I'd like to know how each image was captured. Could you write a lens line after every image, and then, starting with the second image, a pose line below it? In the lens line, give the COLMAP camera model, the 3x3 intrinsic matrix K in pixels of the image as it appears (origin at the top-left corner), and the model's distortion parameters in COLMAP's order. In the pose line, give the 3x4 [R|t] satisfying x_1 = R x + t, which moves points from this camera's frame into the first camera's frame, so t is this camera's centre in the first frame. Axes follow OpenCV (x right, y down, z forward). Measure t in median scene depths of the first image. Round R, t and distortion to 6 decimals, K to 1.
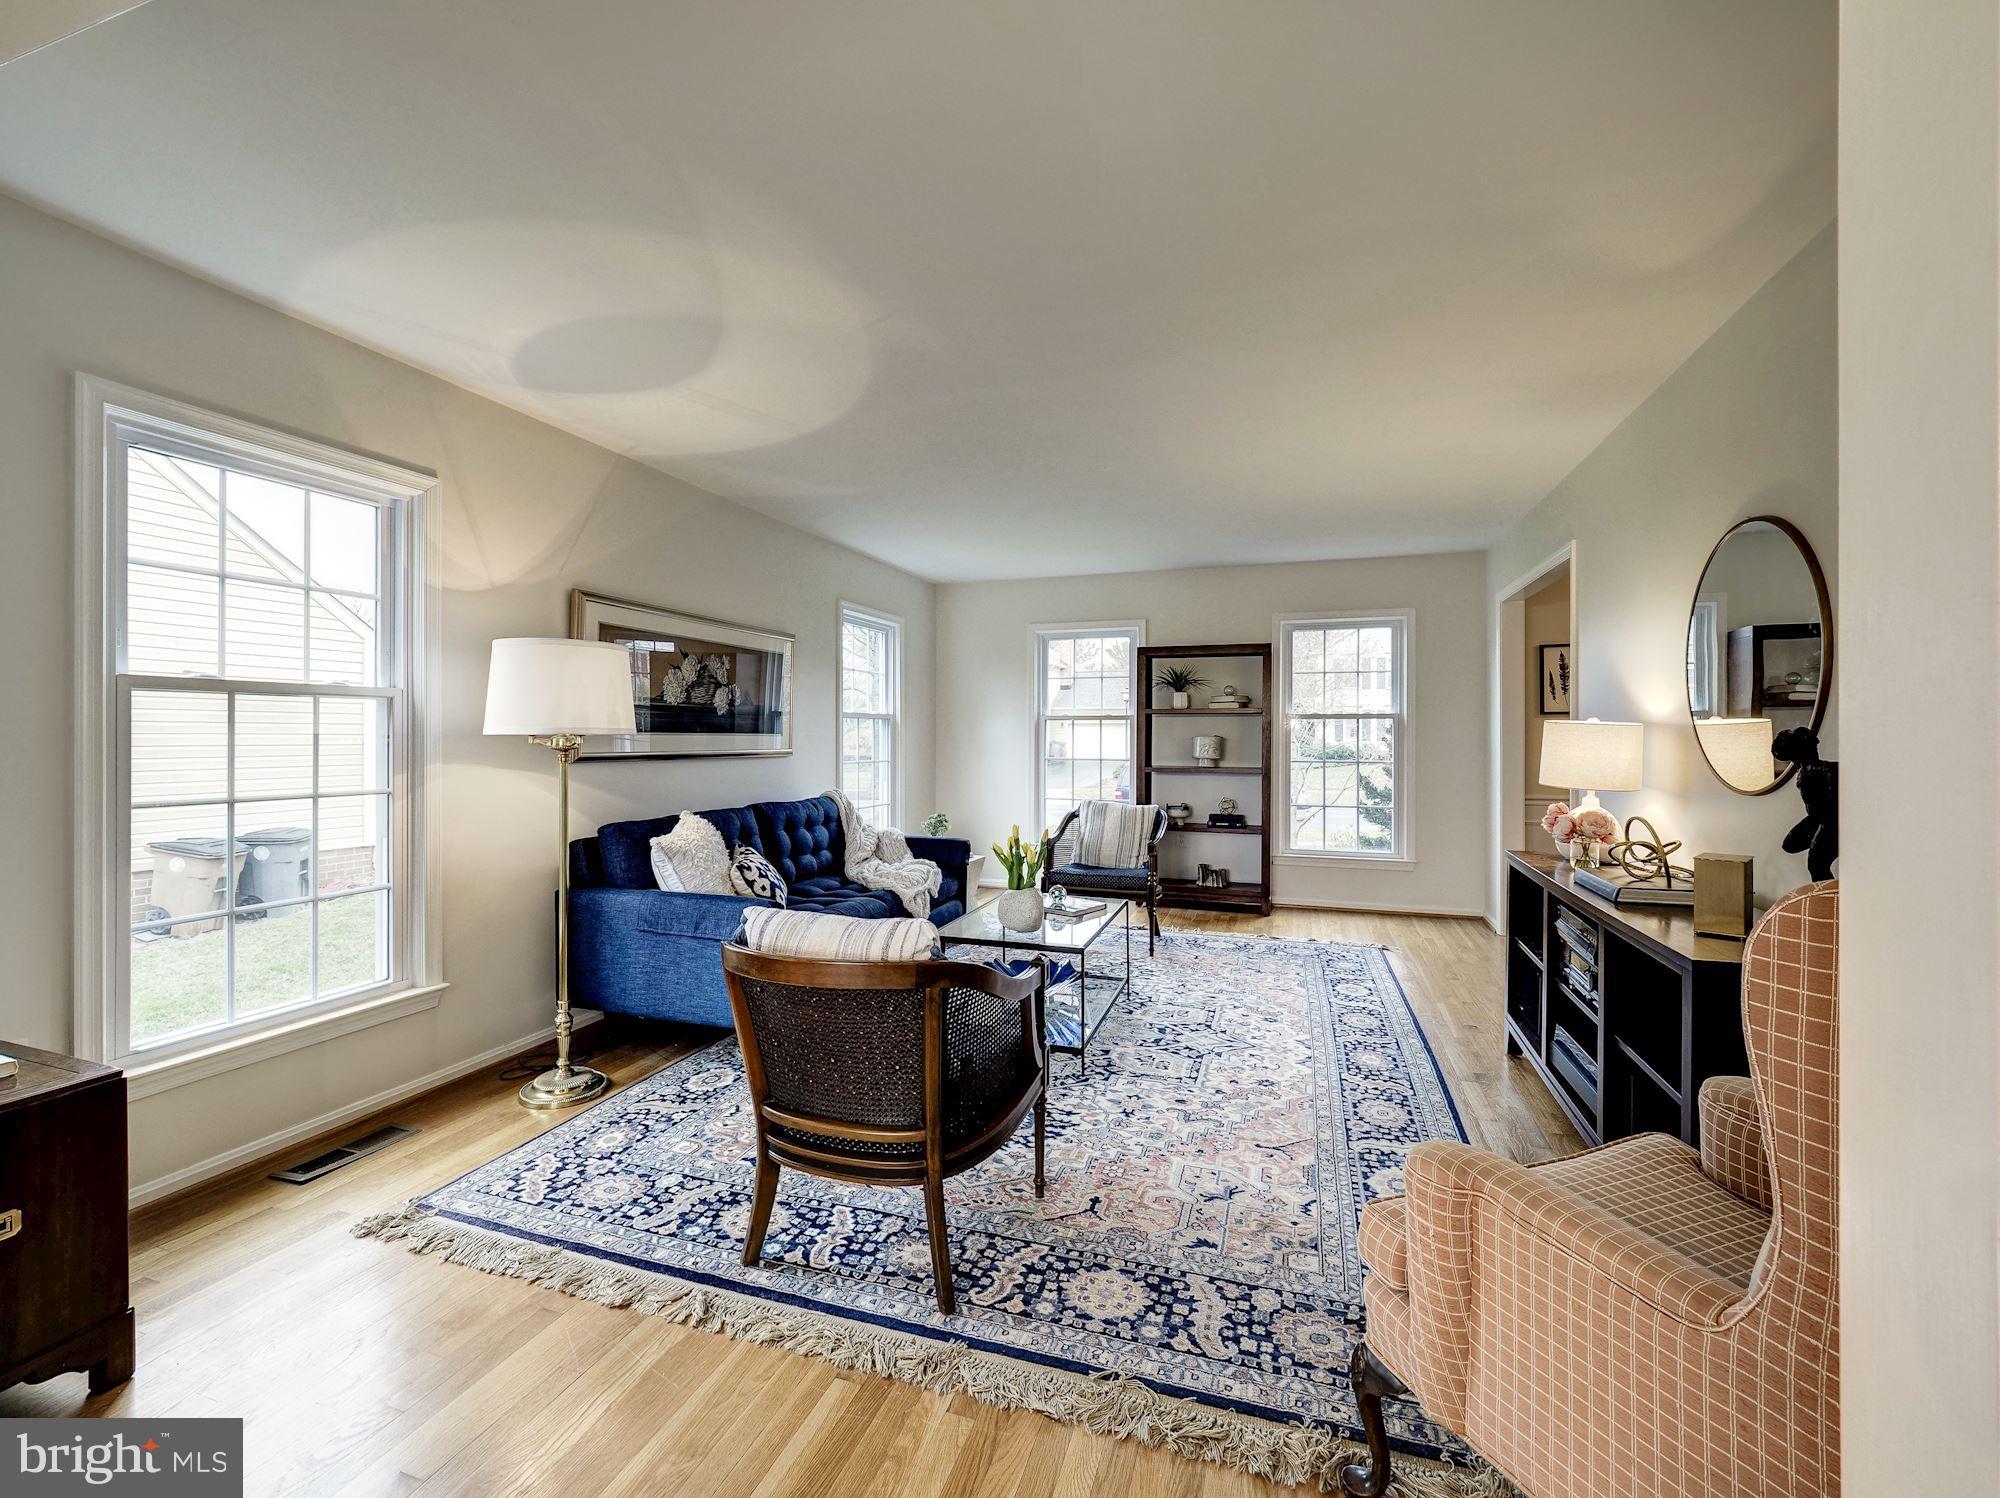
lens RADIAL K [[843.9, 0, 1003.8], [0, 843.9, 737.0], [0, 0, 1]] dist [-0.015074, -0.001223]
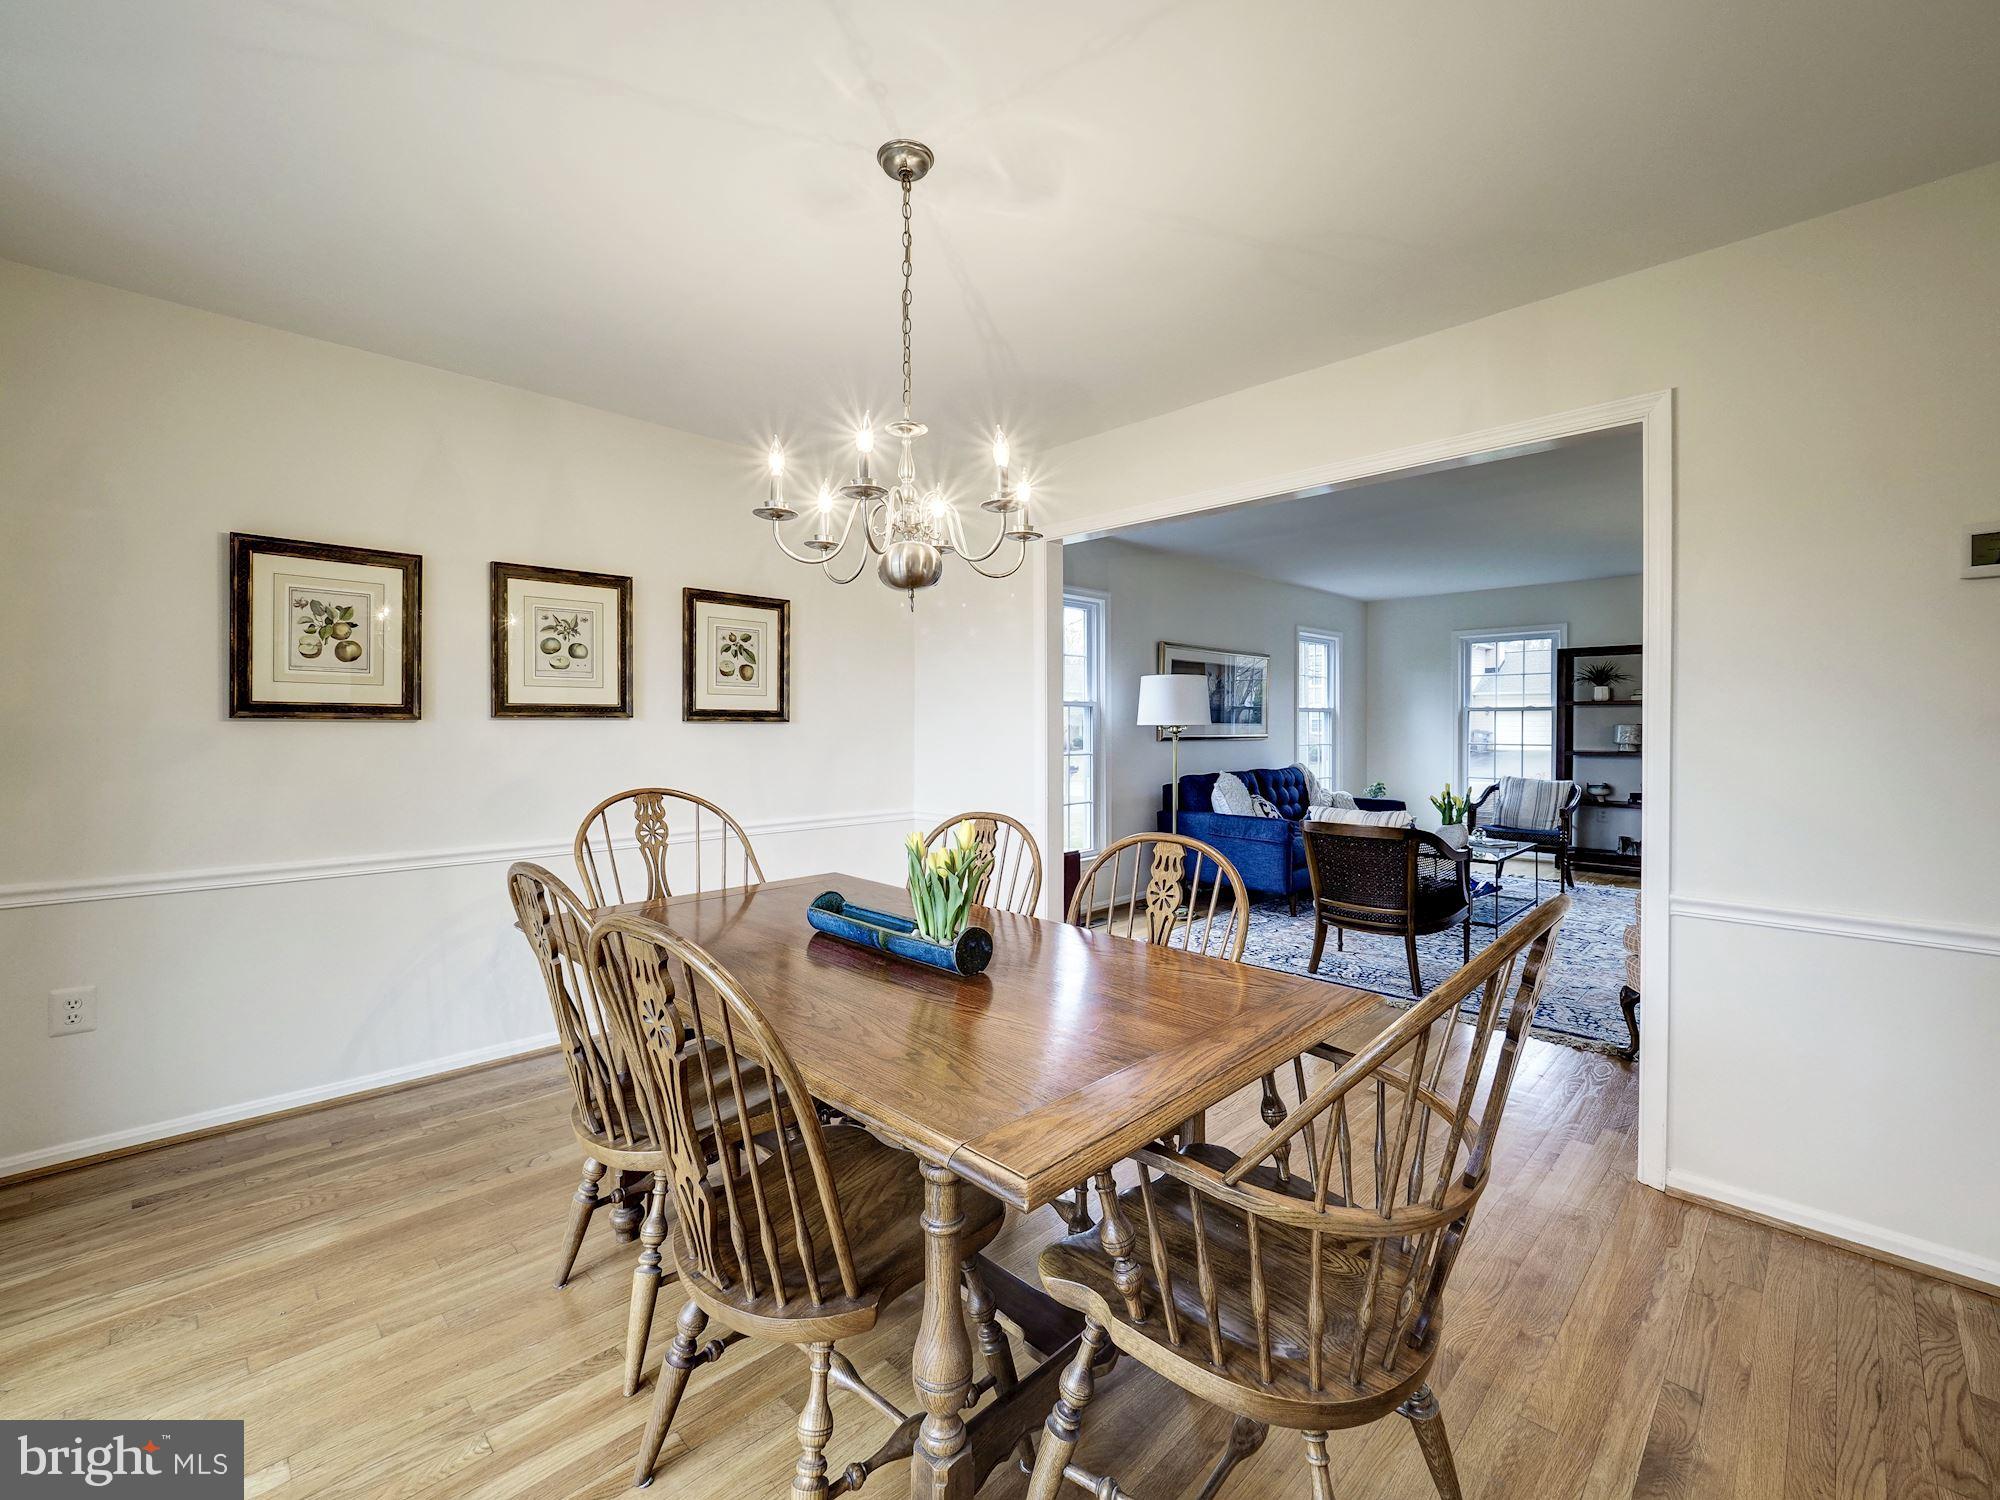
lens RADIAL K [[843.9, 0, 992.5], [0, 843.9, 729.5], [0, 0, 1]] dist [-0.015074, -0.001223]
pose [[0.894399, 0.001825, -0.447267, -0.038626], [0.000384, 0.999988, 0.004850, -0.000482], [0.447270, -0.004509, 0.894388, -0.657313]]
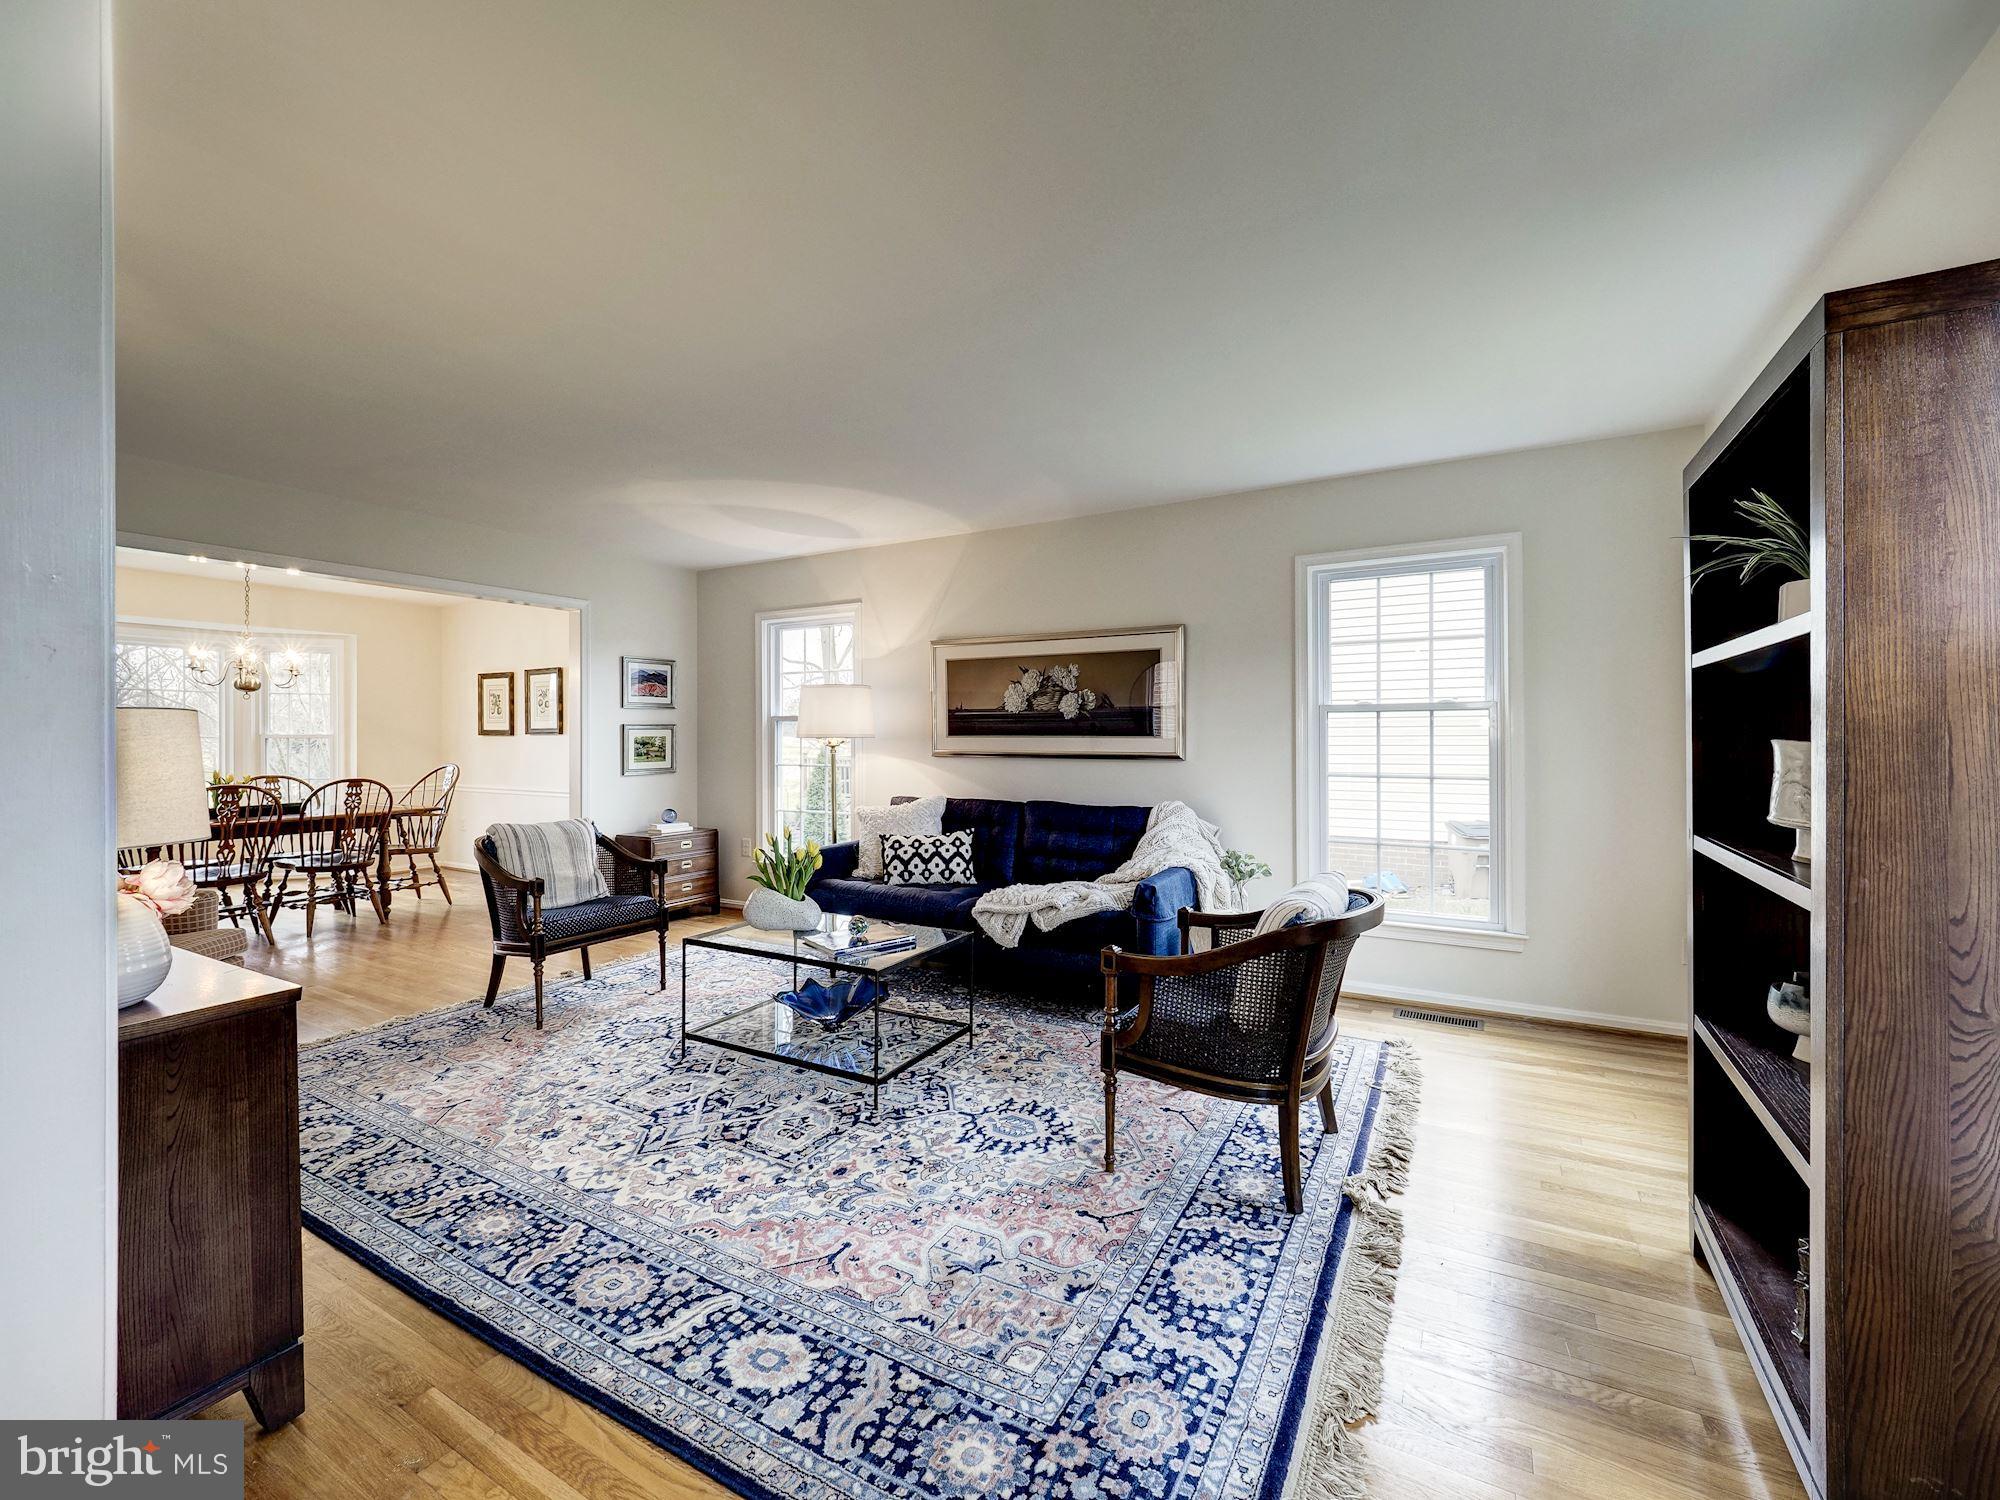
lens RADIAL K [[843.9, 0, 1010.7], [0, 843.9, 696.9], [0, 0, 1]] dist [-0.015074, -0.001223]
pose [[-0.178266, -0.044481, -0.982976, 0.870420], [-0.000294, 0.998980, -0.045151, -0.005576], [0.983982, -0.007760, -0.178097, 1.283129]]
